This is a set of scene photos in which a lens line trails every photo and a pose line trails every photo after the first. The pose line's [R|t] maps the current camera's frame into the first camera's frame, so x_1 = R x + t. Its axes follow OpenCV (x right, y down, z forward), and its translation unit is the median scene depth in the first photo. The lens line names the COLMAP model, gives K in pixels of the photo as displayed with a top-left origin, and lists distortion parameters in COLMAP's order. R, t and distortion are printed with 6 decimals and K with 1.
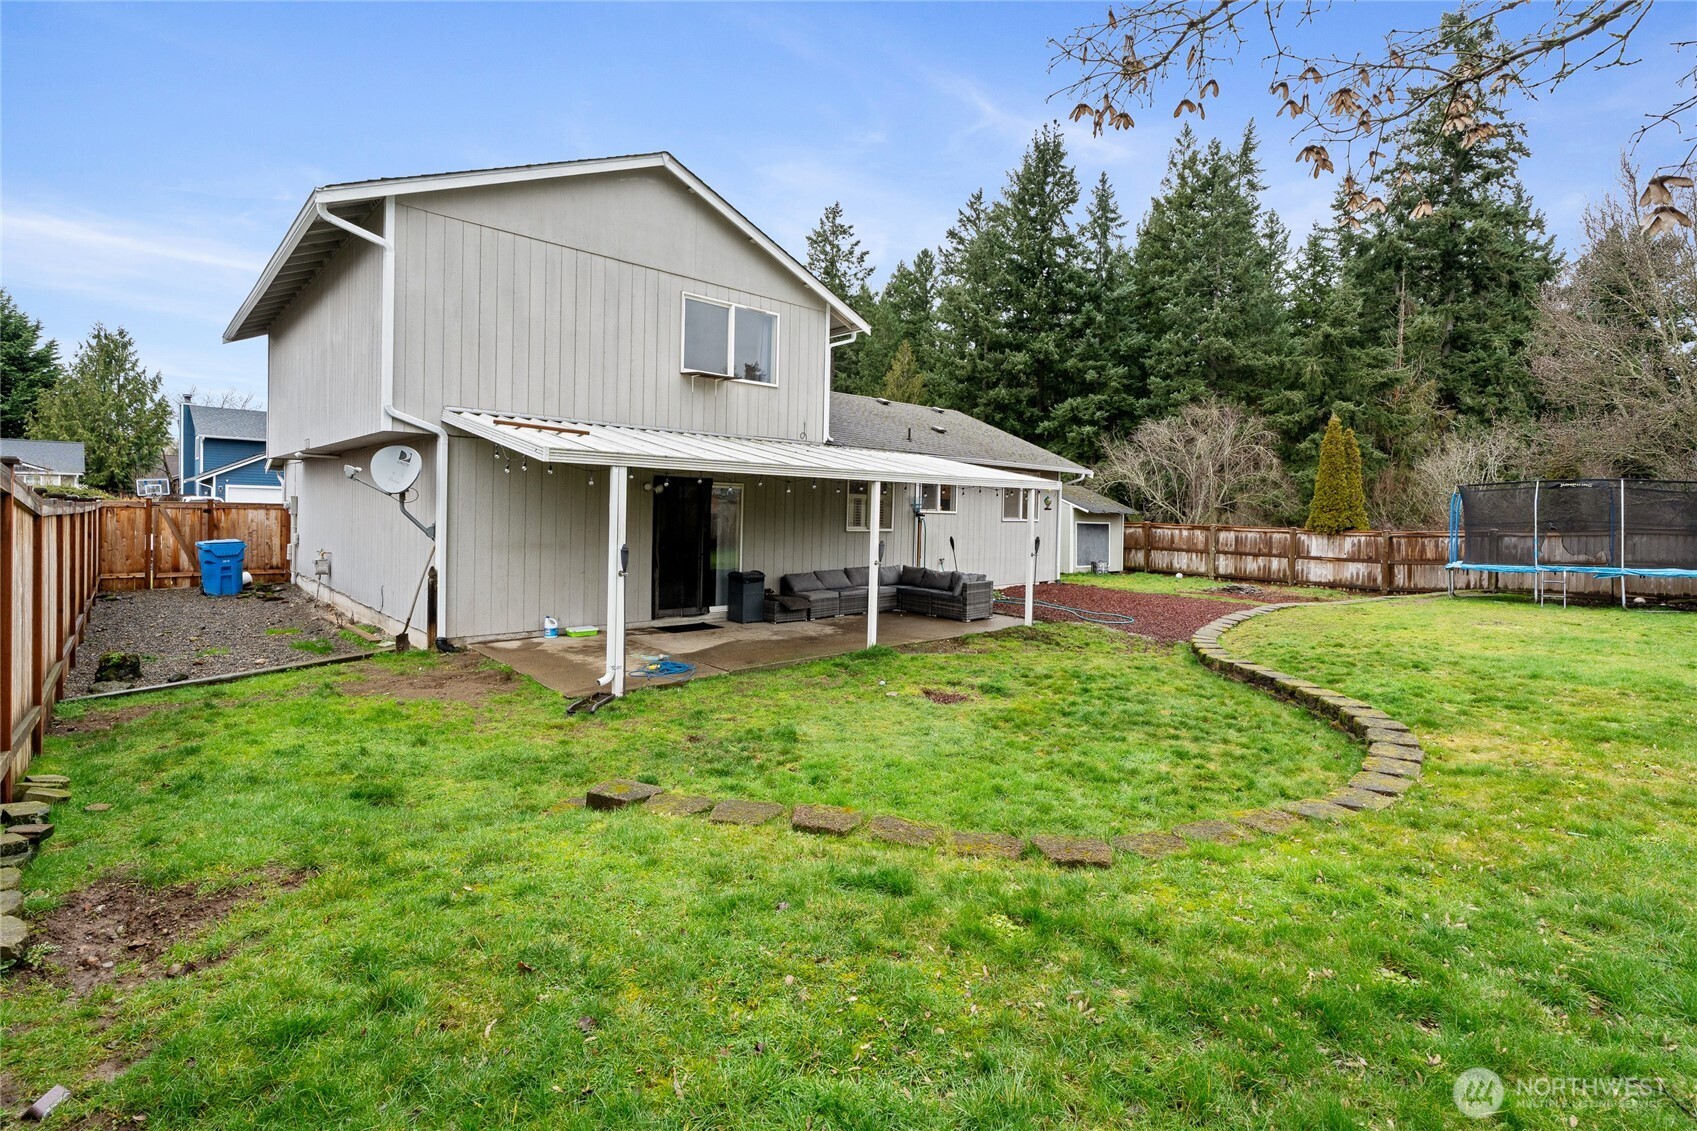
lens RADIAL K [[819.1, 0, 814.0], [0, 819.1, 520.7], [0, 0, 1]] dist [-0.049262, 0.000577]
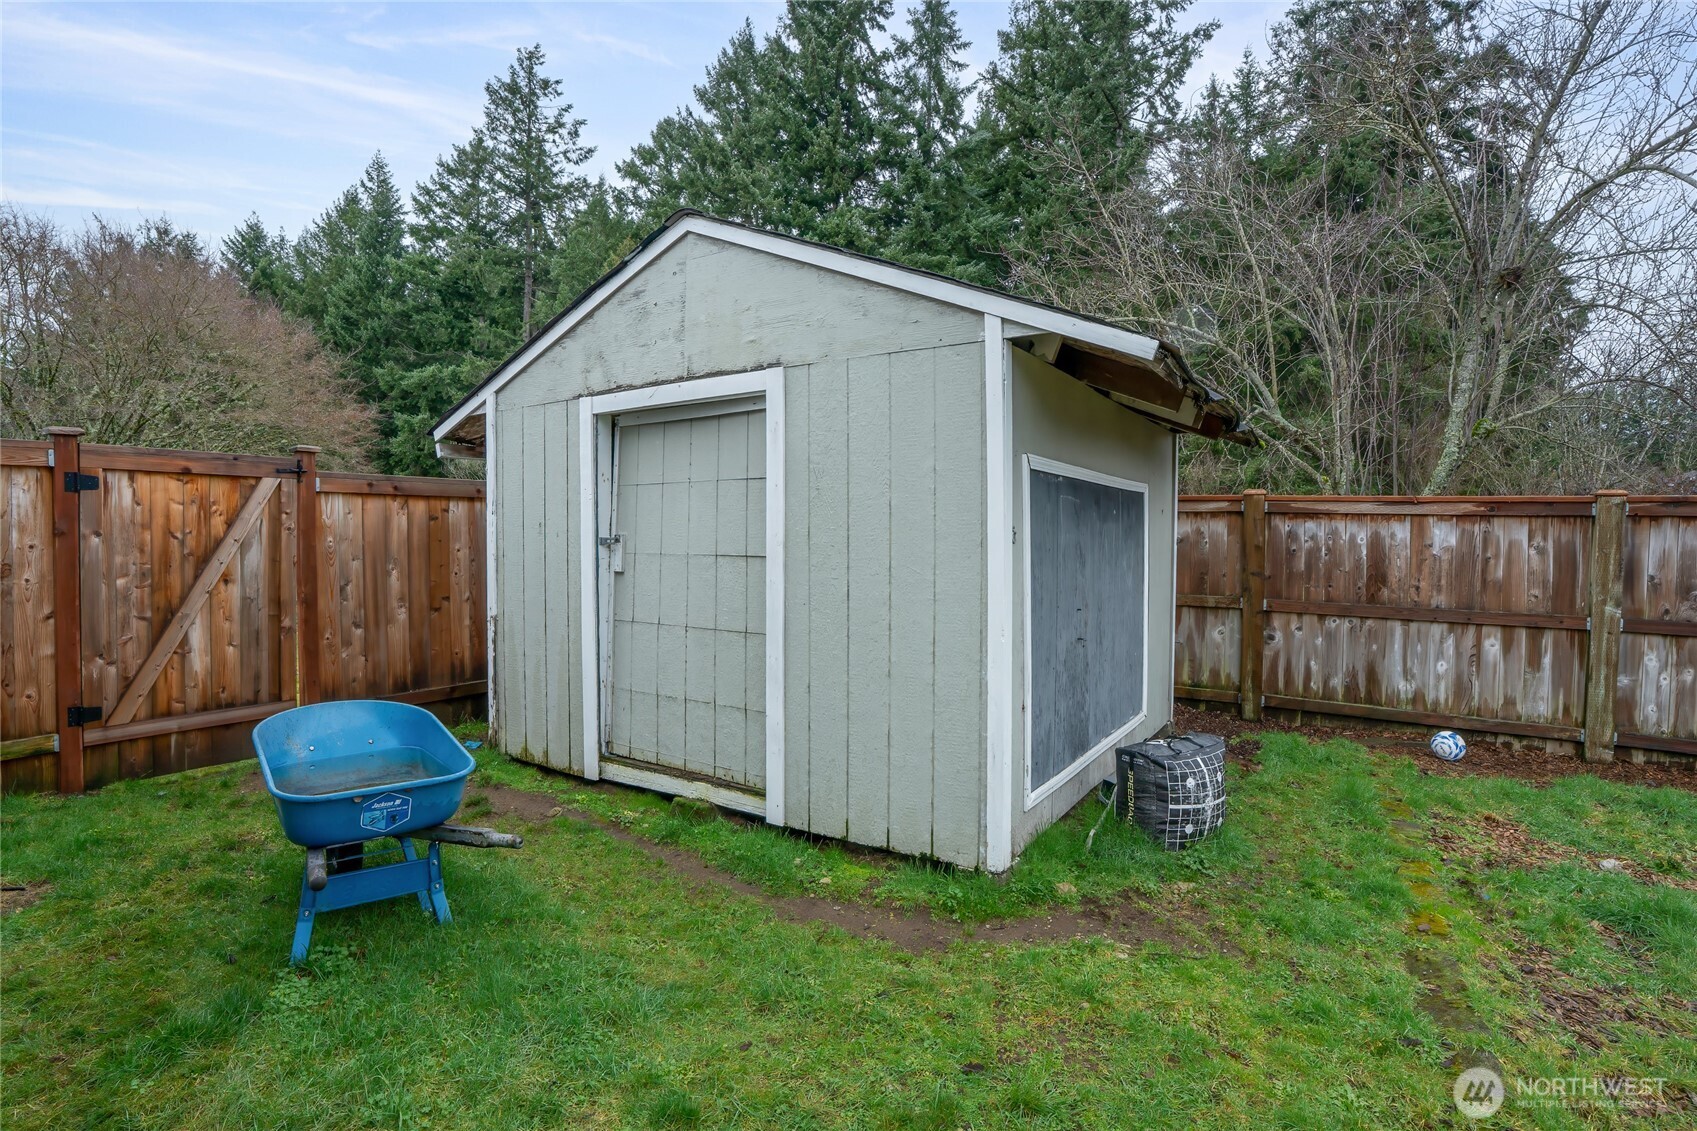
lens RADIAL K [[819.1, 0, 814.0], [0, 819.1, 520.7], [0, 0, 1]] dist [-0.049262, 0.000577]
pose [[0.973409, -0.004488, 0.229029, 0.240258], [0.008177, 0.999852, -0.015163, 0.012669], [-0.228927, 0.016632, 0.973301, 0.813912]]
